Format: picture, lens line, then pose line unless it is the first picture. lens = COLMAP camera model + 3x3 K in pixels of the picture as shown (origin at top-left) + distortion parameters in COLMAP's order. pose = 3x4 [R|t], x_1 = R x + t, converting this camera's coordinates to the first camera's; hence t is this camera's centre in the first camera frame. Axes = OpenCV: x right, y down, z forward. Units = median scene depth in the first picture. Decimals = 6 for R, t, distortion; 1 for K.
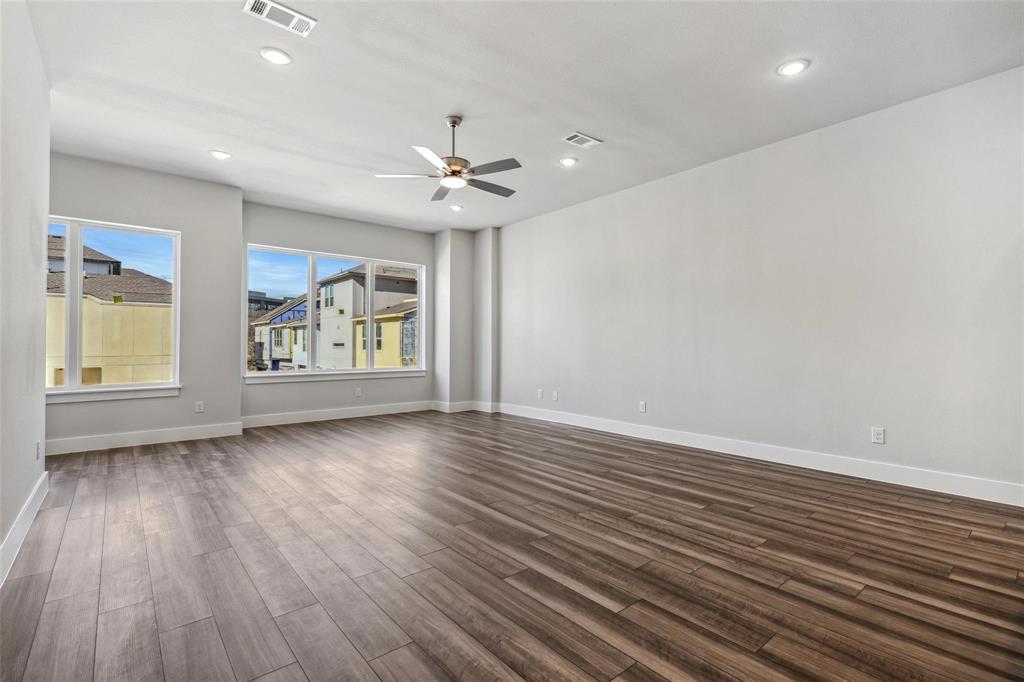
lens RADIAL K [[466.7, 0, 527.1], [0, 466.7, 339.3], [0, 0, 1]] dist [0.000365, -0.000054]
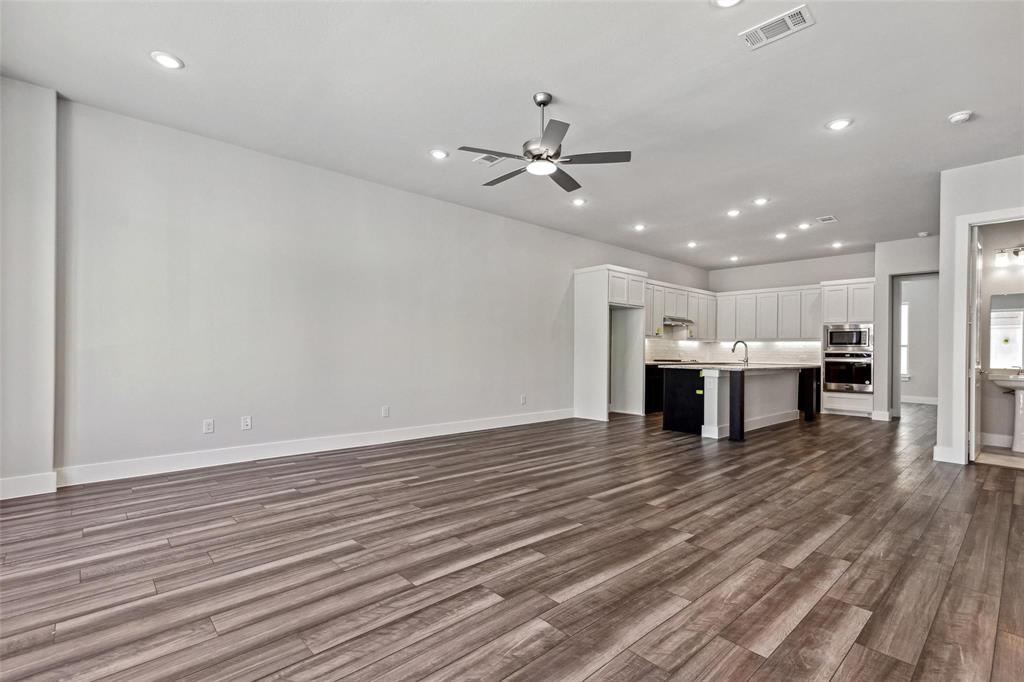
lens RADIAL K [[466.2, 0, 504.8], [0, 466.2, 349.1], [0, 0, 1]] dist [0.008743, -0.000040]
pose [[0.003019, -0.003474, 0.999989, -1.029644], [-0.022048, 0.999751, 0.003539, 0.004905], [-0.999752, -0.022059, 0.002942, 1.040828]]
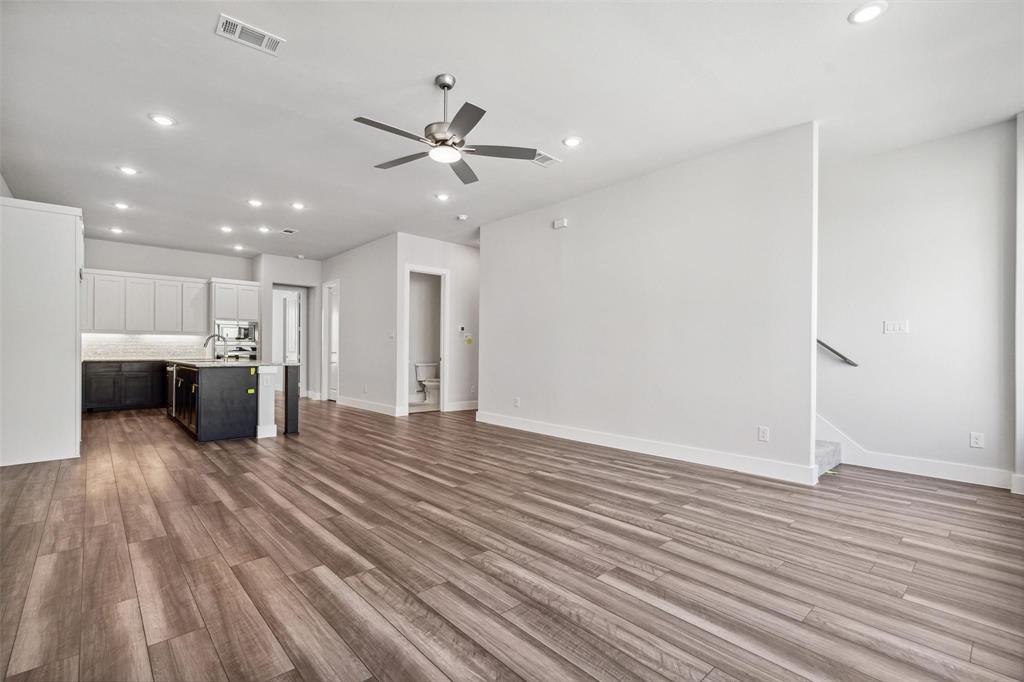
lens RADIAL K [[466.2, 0, 504.8], [0, 466.2, 349.1], [0, 0, 1]] dist [0.008743, -0.000040]
pose [[-0.999881, -0.013857, 0.006814, -0.268997], [-0.013949, 0.999810, -0.013637, 0.019514], [-0.006624, -0.013731, -0.999884, 1.801836]]
